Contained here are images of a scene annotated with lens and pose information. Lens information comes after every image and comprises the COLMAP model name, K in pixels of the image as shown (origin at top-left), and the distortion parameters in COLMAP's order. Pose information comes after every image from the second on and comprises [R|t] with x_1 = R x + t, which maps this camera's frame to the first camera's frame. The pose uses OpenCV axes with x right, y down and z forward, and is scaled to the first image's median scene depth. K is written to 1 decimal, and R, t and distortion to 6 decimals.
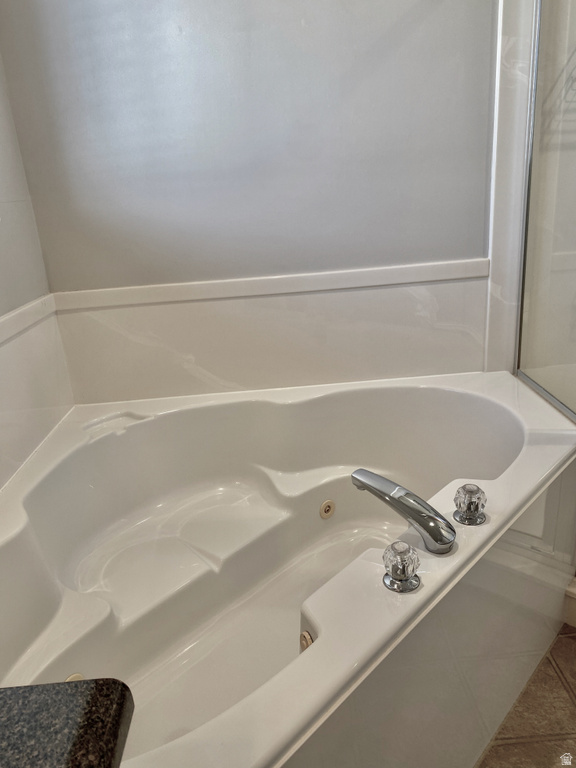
lens RADIAL K [[580.8, 0, 288.0], [0, 580.8, 384.0], [0, 0, 1]] dist [0.076054, -0.113972]
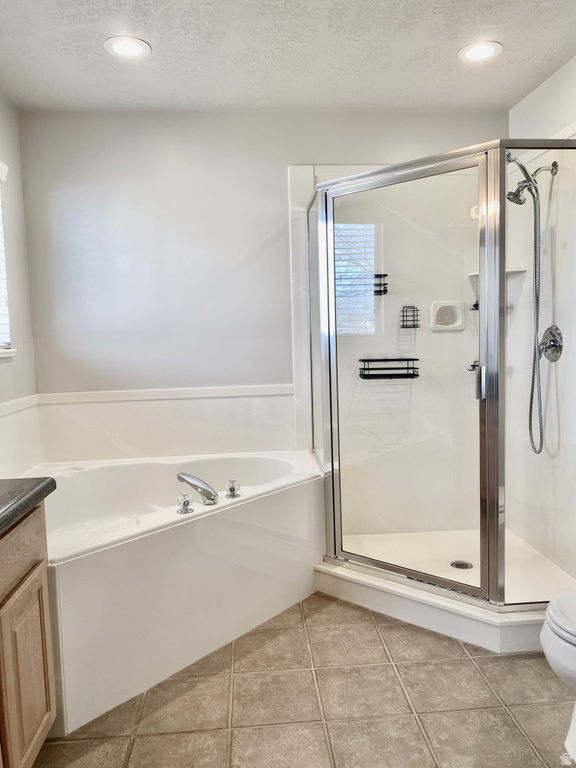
lens RADIAL K [[580.8, 0, 288.0], [0, 580.8, 384.0], [0, 0, 1]] dist [0.076054, -0.113972]
pose [[0.998263, 0.041240, 0.042079, 0.259194], [-0.029498, 0.968062, -0.248971, 0.226448], [-0.051003, 0.247297, 0.967596, -0.711101]]
